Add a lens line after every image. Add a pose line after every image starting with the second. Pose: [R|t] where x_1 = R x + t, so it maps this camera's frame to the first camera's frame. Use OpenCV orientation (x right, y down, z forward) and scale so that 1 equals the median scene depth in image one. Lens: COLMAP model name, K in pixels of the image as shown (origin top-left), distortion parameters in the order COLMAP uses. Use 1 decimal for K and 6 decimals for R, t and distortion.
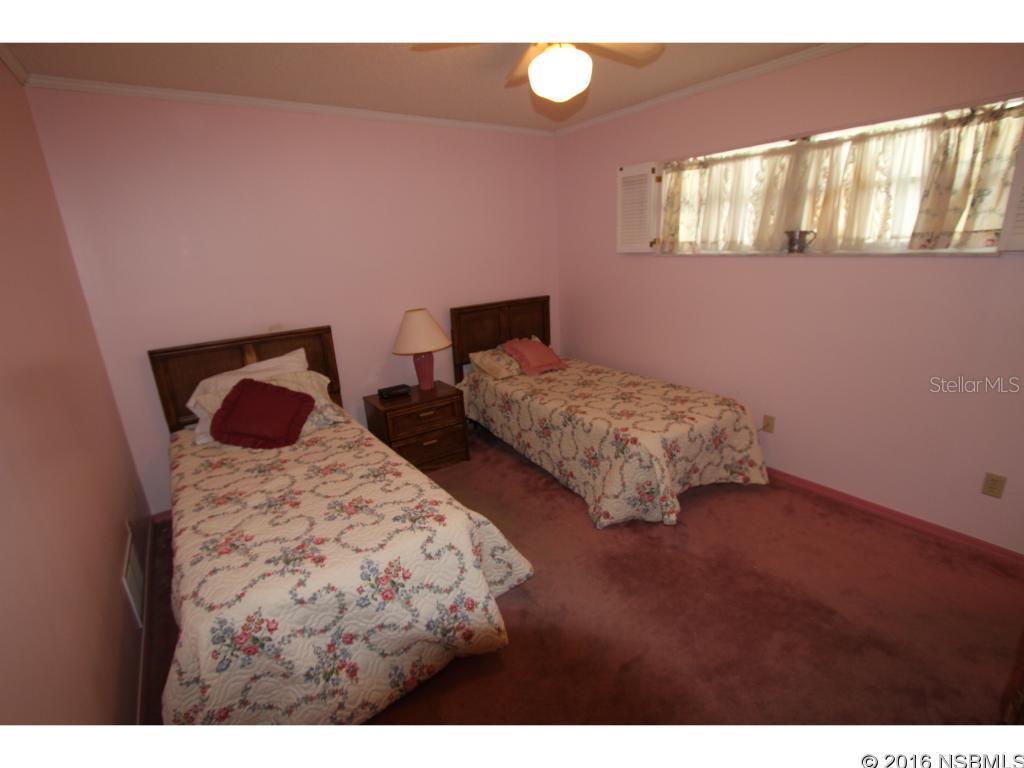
lens RADIAL K [[472.1, 0, 513.5], [0, 472.1, 389.7], [0, 0, 1]] dist [-0.019127, 0.002945]
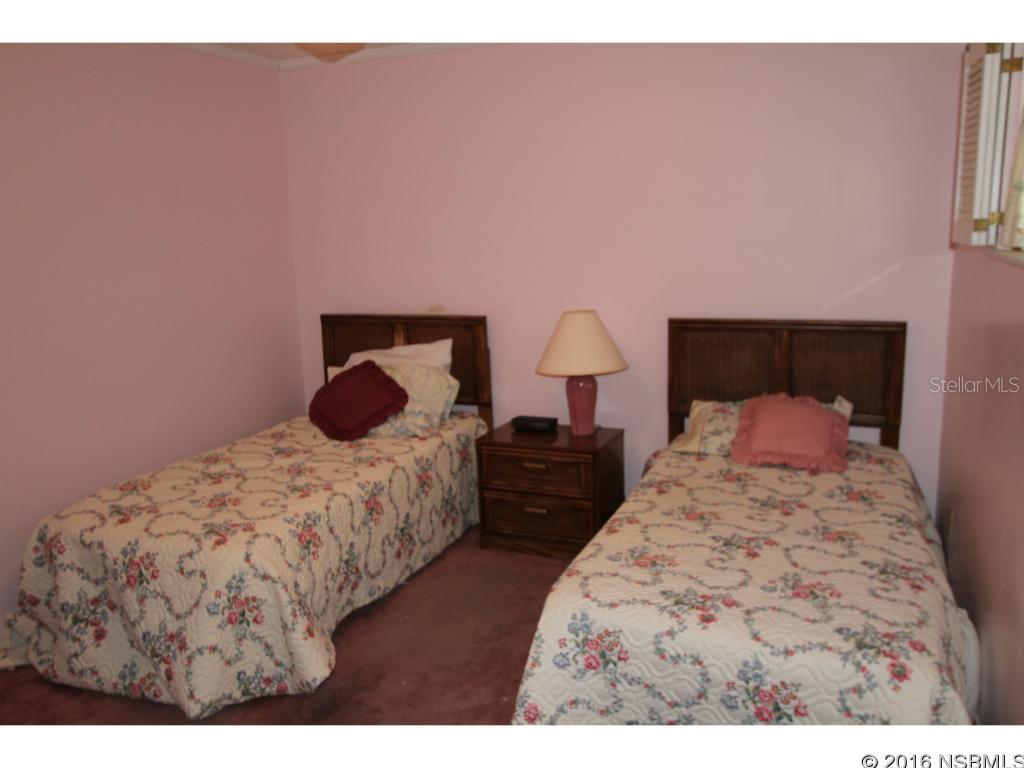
lens RADIAL K [[824.1, 0, 513.6], [0, 824.1, 380.6], [0, 0, 1]] dist [0.005682, 0.000402]
pose [[0.529590, 0.197010, -0.825059, 1.000421], [-0.248997, 0.965912, 0.070816, -0.190102], [0.810885, 0.167934, 0.560592, 0.416142]]
